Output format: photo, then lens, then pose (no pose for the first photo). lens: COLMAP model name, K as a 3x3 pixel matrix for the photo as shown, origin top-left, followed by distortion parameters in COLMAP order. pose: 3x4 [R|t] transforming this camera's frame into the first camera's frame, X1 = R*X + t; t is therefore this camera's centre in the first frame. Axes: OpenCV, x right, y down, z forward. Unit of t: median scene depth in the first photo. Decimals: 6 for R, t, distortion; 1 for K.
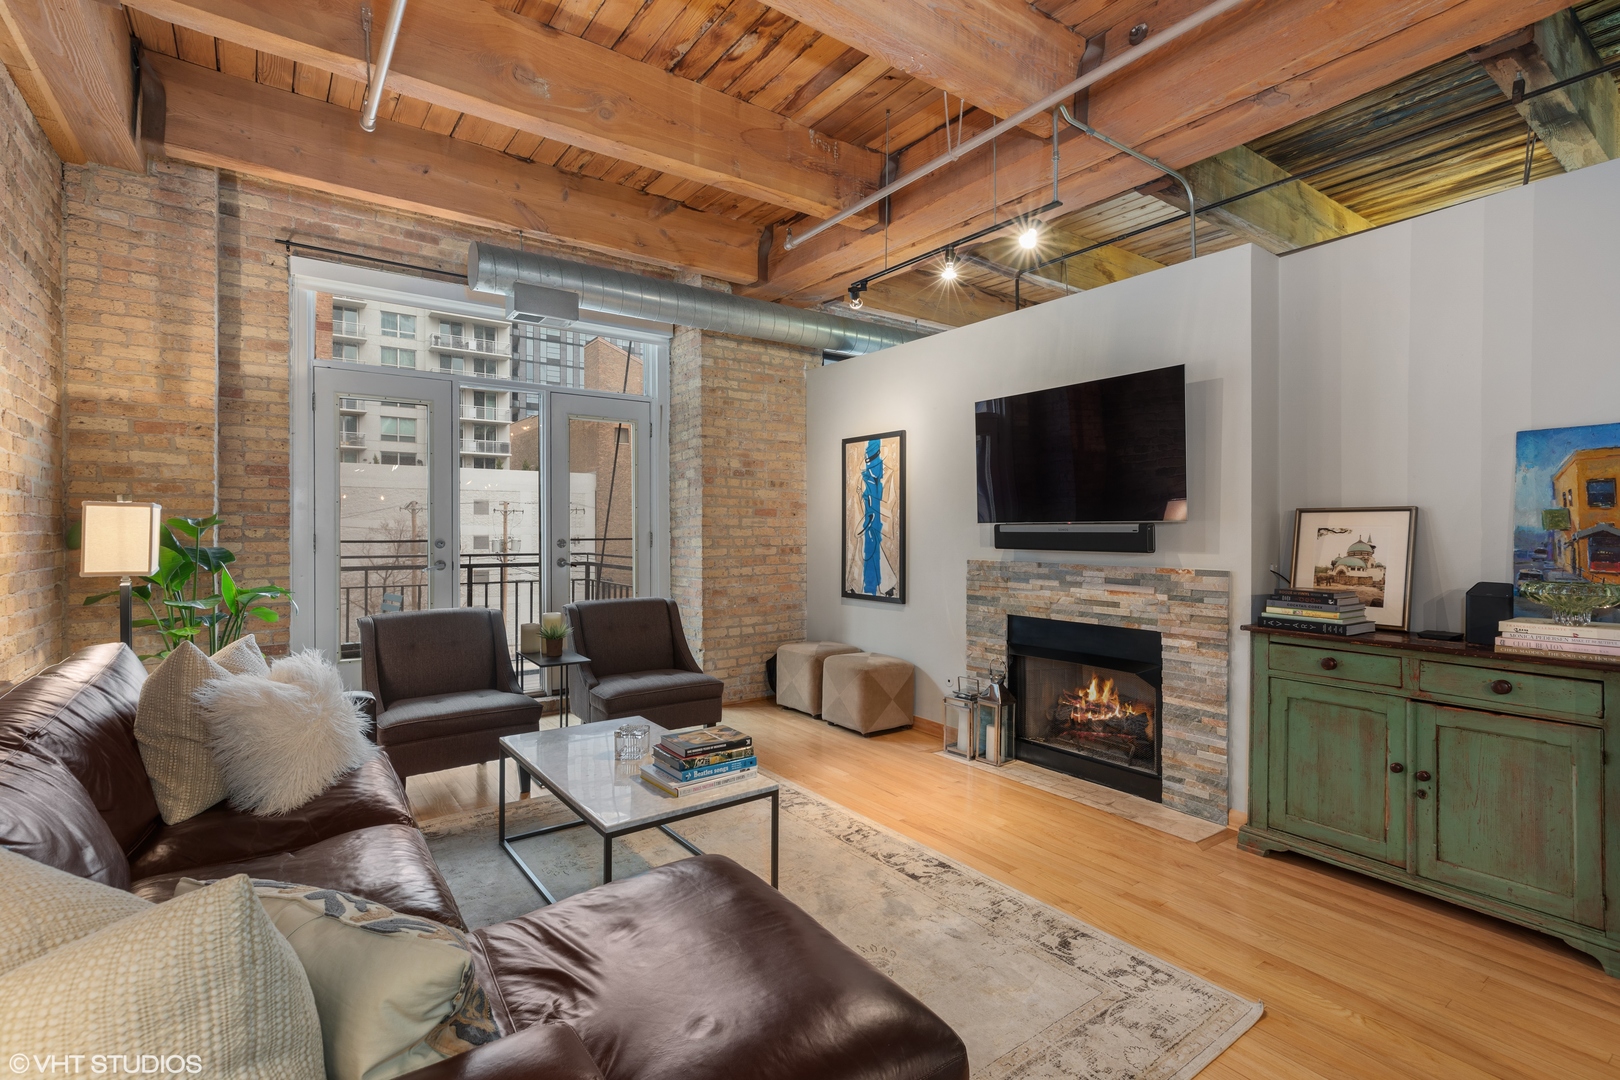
lens RADIAL K [[746.7, 0, 810.0], [0, 746.7, 540.0], [0, 0, 1]] dist [0.000033, -0.000009]
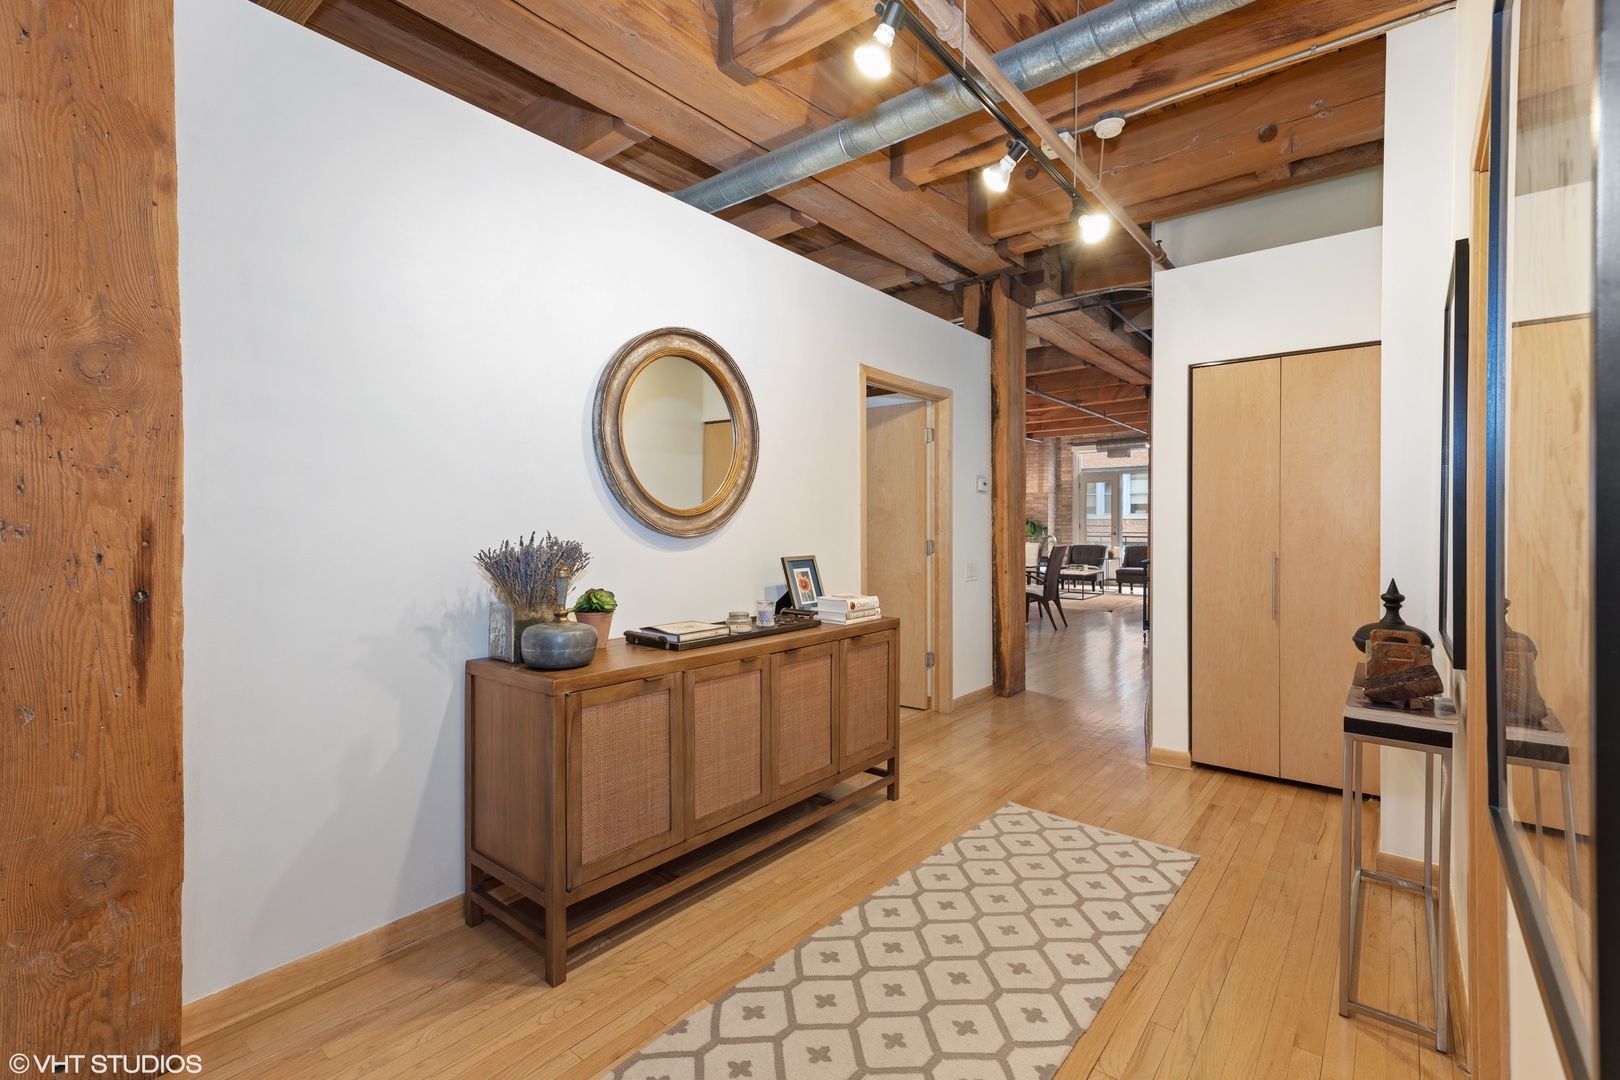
lens RADIAL K [[726.8, 0, 810.0], [0, 726.8, 540.0], [0, 0, 1]] dist [0.000027, -0.000002]
pose [[0.259666, 0.010667, -0.965640, 2.434730], [-0.006143, 0.999937, 0.009394, 0.049155], [0.965679, 0.003493, 0.259715, -1.166291]]
